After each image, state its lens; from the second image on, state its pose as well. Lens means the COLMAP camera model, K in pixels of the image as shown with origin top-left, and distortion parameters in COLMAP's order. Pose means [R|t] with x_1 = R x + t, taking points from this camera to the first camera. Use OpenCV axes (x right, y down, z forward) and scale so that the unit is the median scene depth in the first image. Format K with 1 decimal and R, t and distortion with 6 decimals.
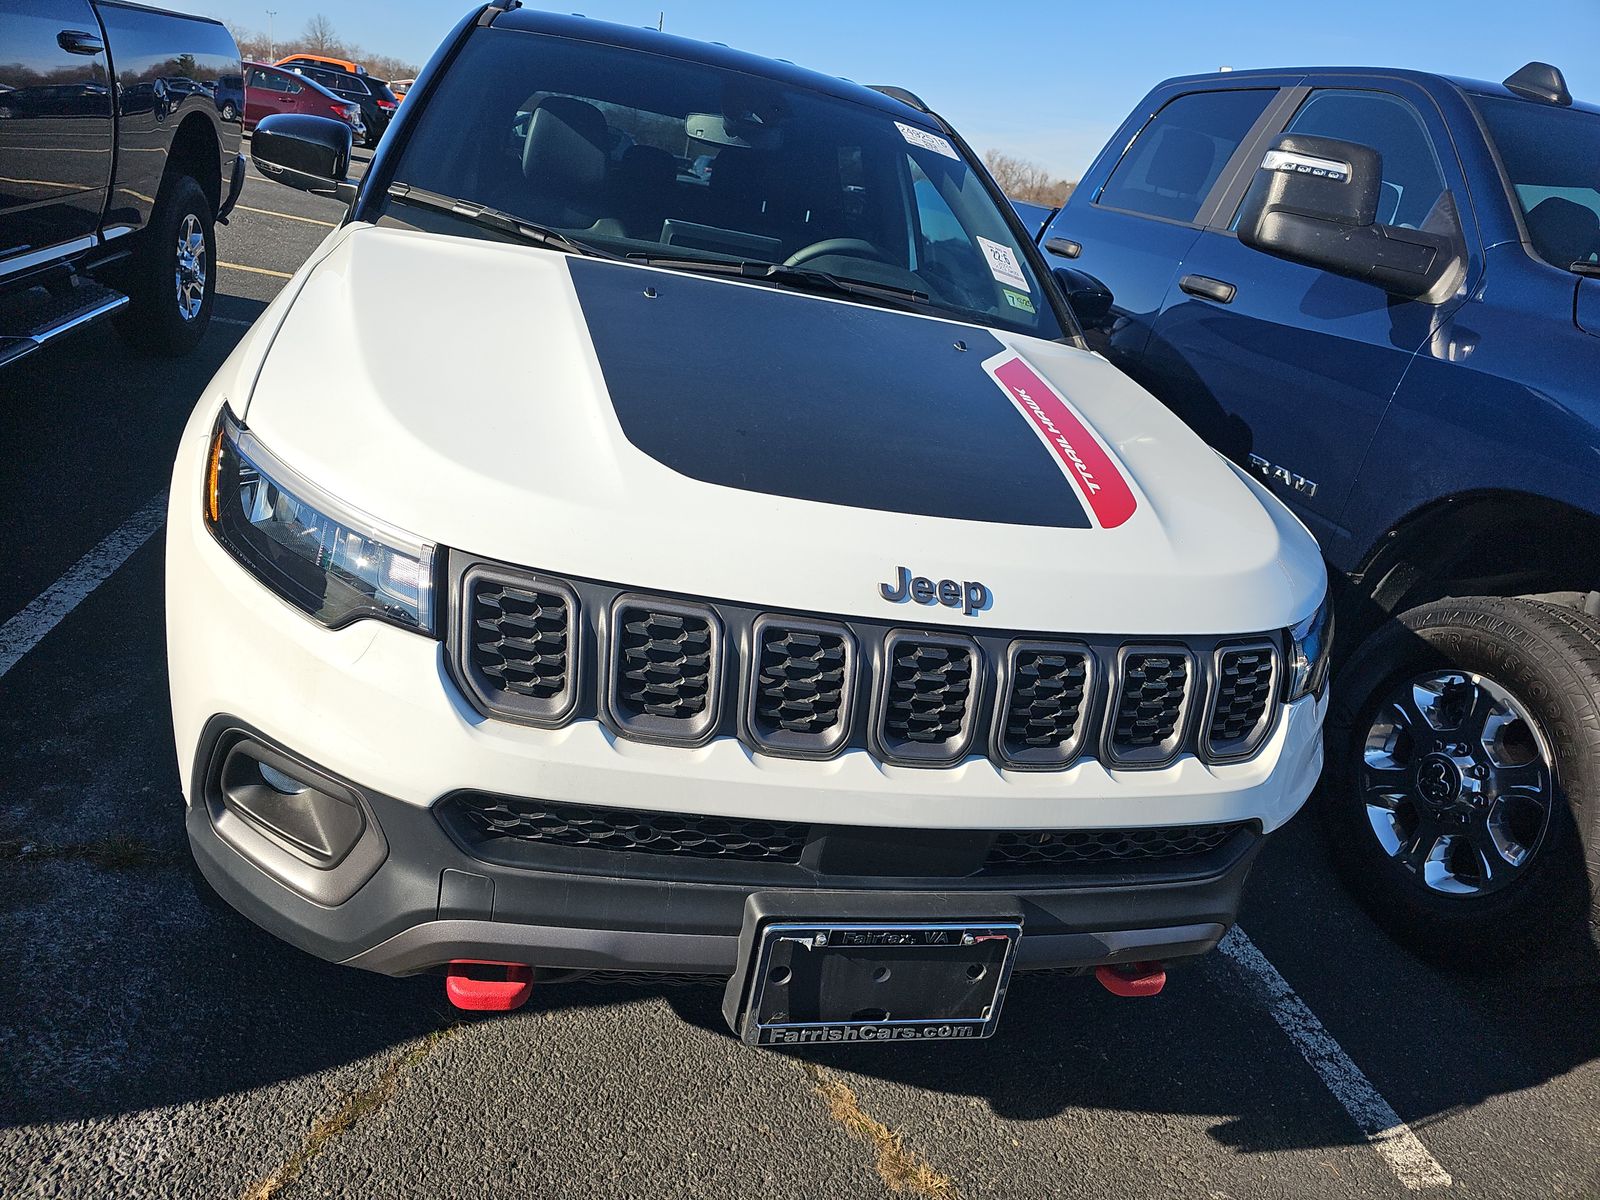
lens RADIAL K [[1061.1, 0, 797.8], [0, 1061.1, 596.5], [0, 0, 1]] dist [0.038290, -0.034666]
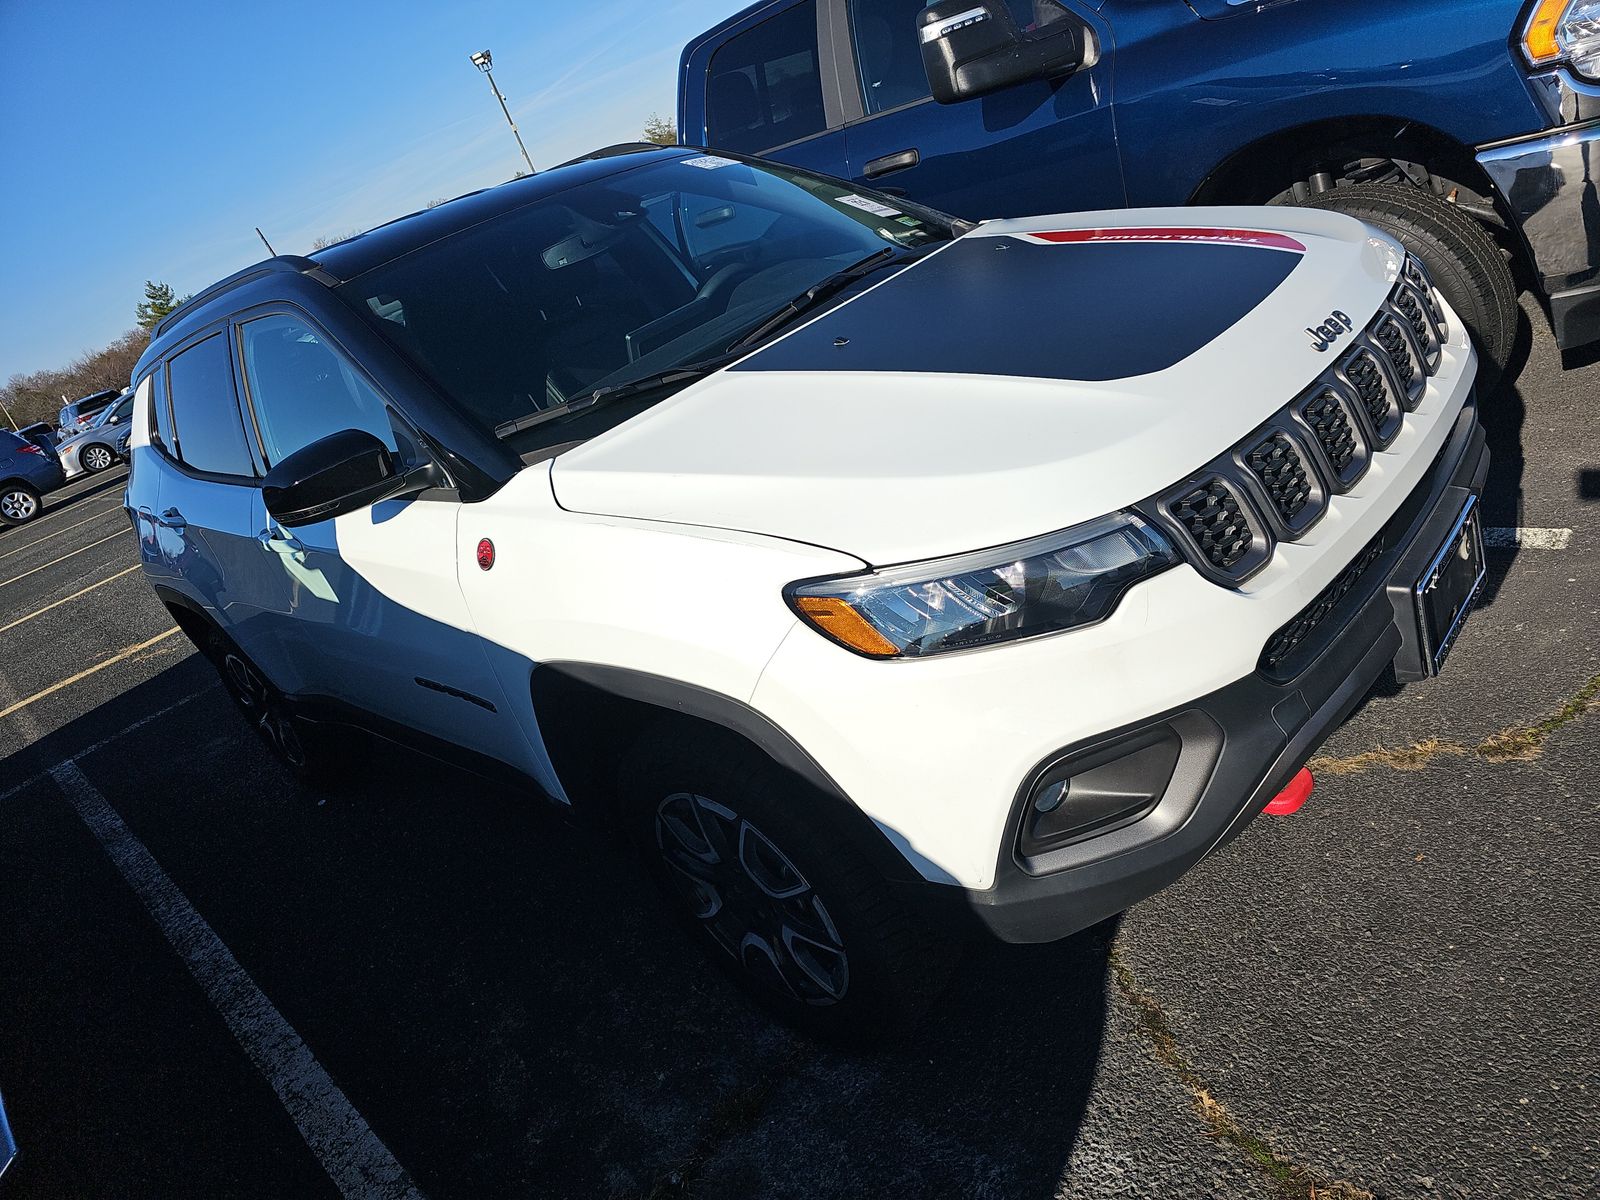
lens RADIAL K [[1061.1, 0, 804.9], [0, 1061.1, 601.9], [0, 0, 1]] dist [0.038290, -0.034666]
pose [[0.698543, -0.634073, 0.331645, -0.622315], [0.634967, 0.762960, 0.121275, -0.204016], [-0.329929, 0.125868, 0.935577, -0.008654]]
